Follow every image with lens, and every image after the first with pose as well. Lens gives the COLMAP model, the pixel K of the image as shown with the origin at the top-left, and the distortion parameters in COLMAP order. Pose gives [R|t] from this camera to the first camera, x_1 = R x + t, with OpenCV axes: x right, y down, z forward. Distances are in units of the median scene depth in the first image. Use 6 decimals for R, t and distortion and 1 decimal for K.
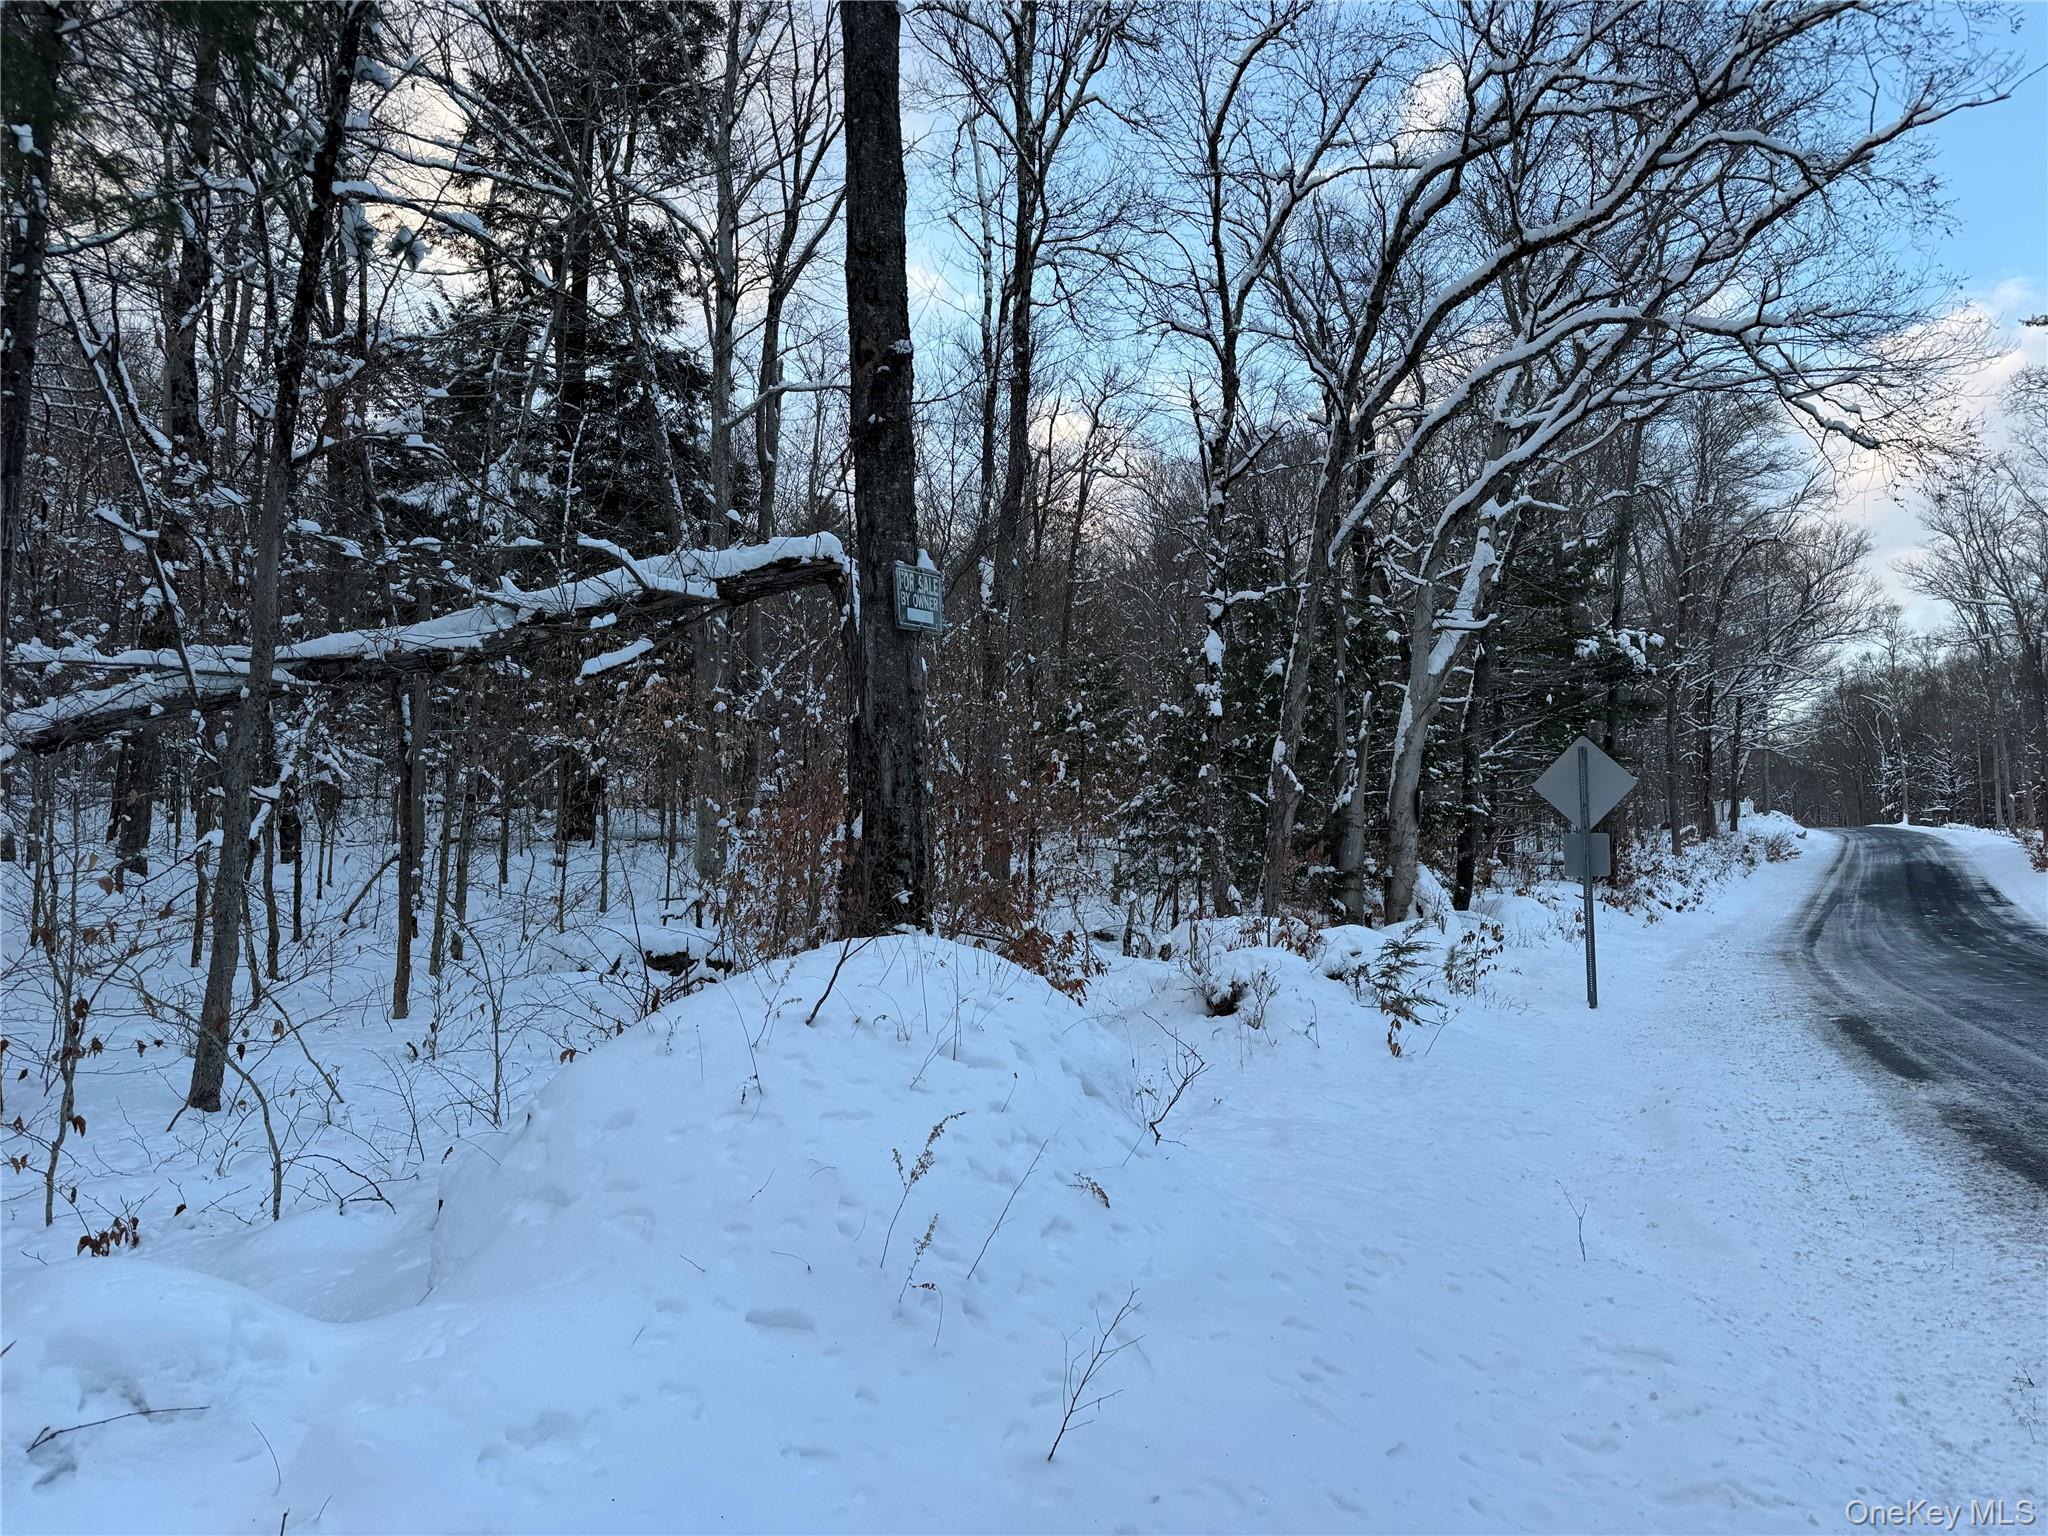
lens RADIAL K [[1425.9, 0, 1001.9], [0, 1425.9, 768.5], [0, 0, 1]] dist [0.023525, -0.048006]
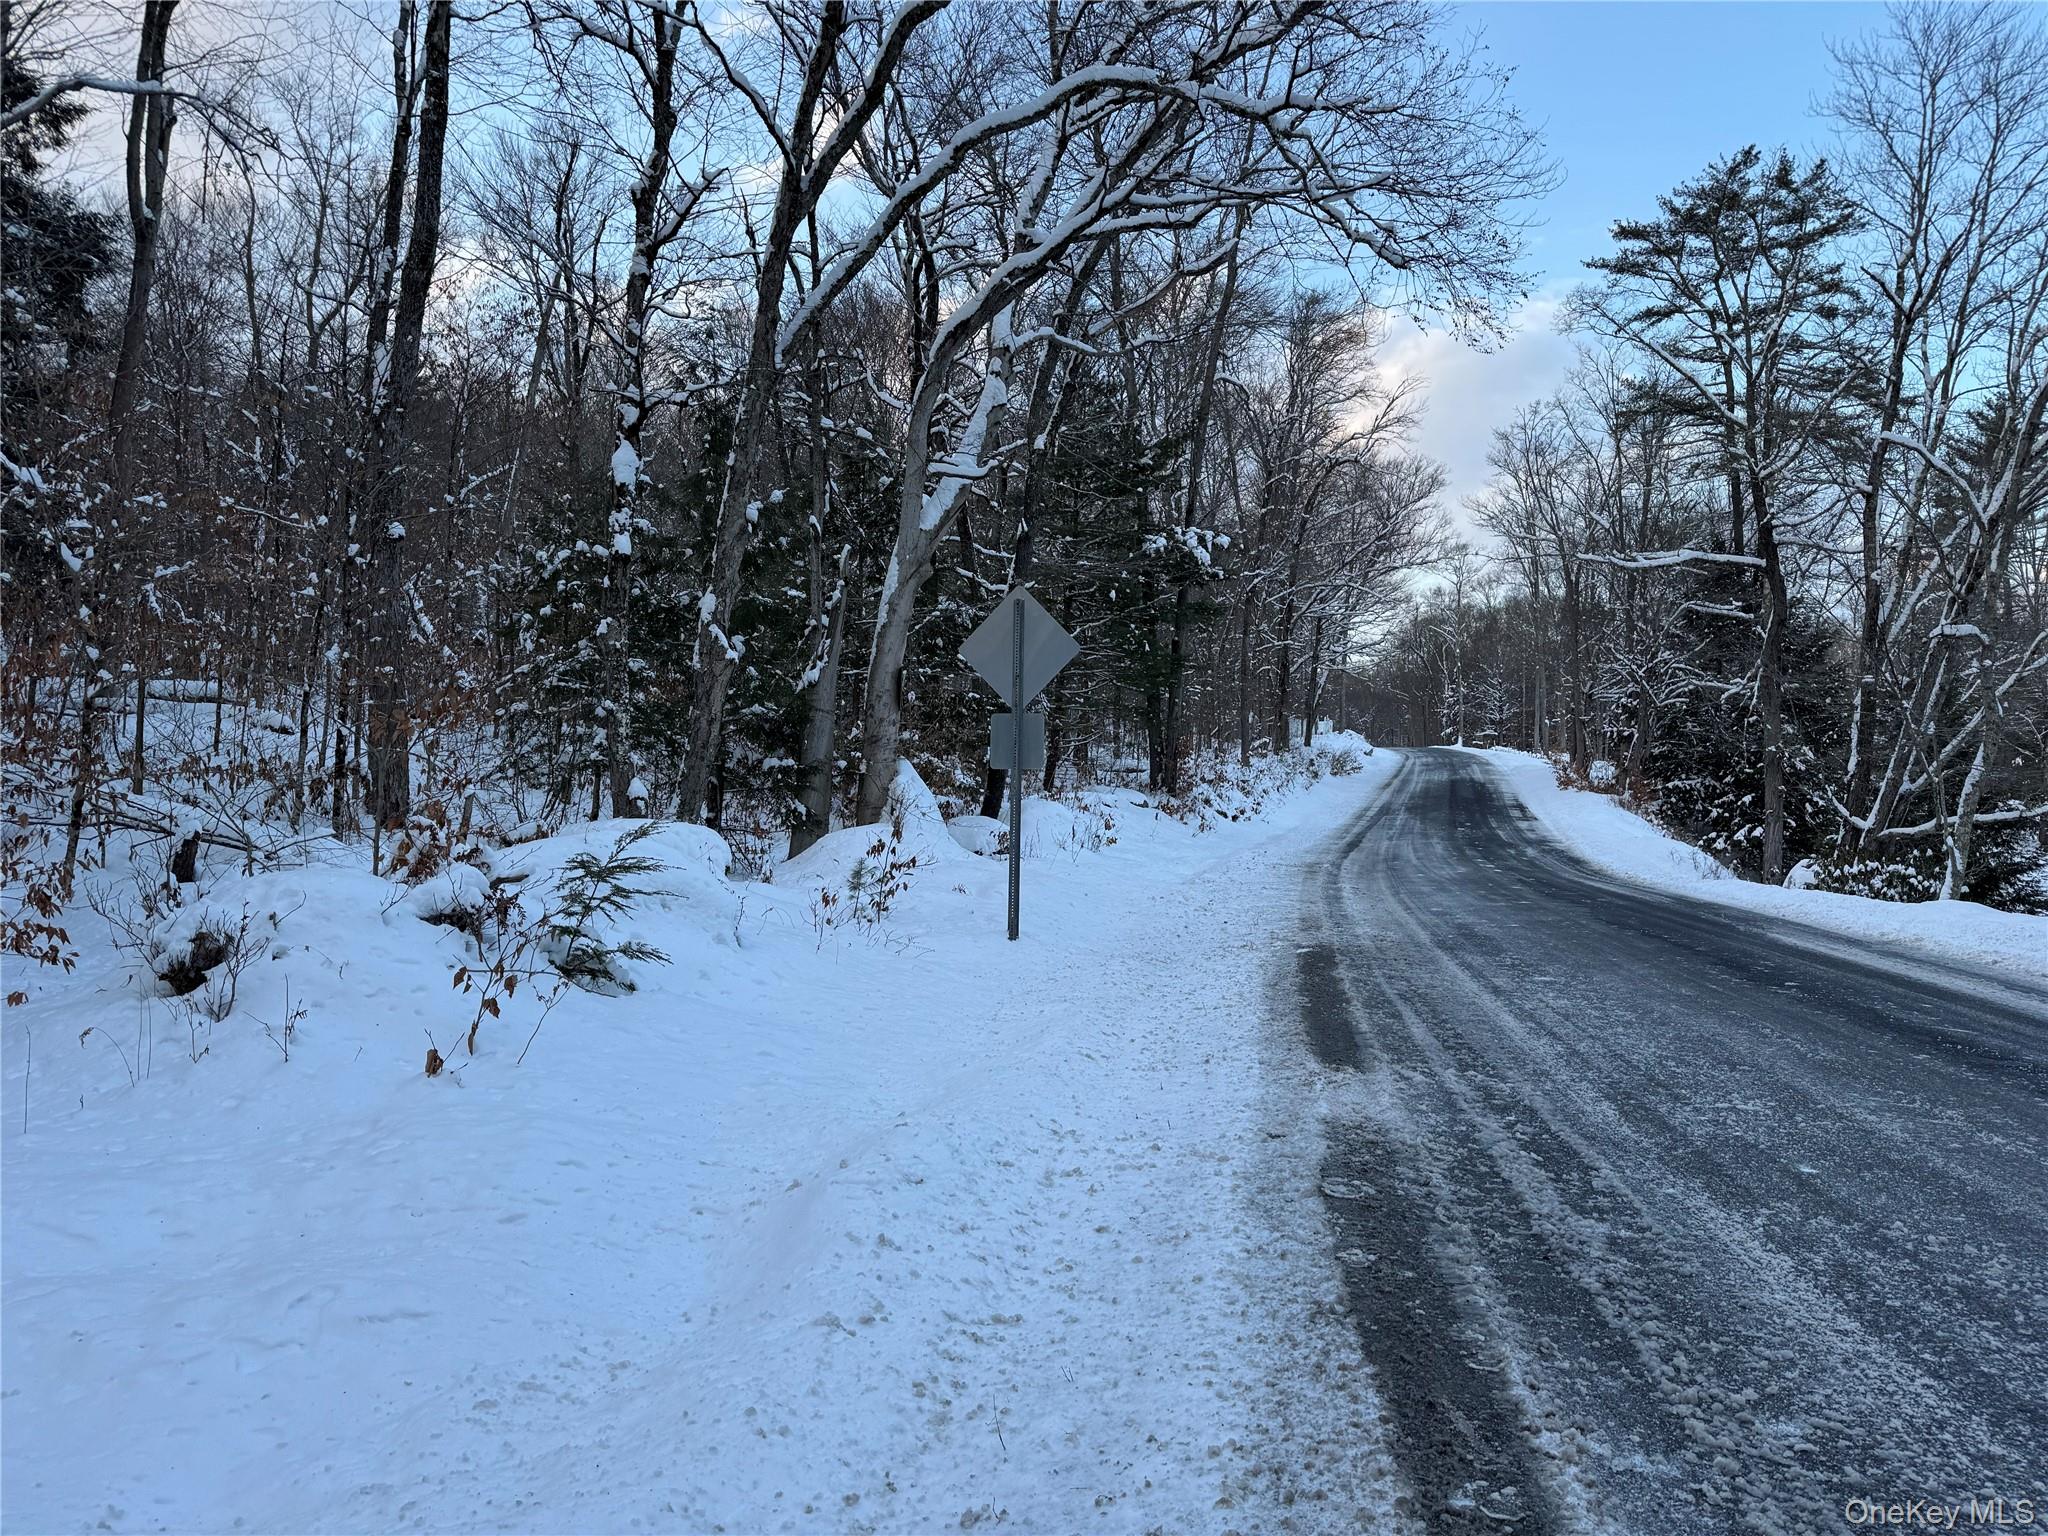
lens RADIAL K [[1425.9, 0, 1020.6], [0, 1425.9, 779.2], [0, 0, 1]] dist [0.023525, -0.048006]
pose [[0.965541, 0.021332, 0.259377, 0.077844], [-0.040297, 0.996870, 0.068021, 0.010514], [-0.257114, -0.076129, 0.963378, 0.097201]]
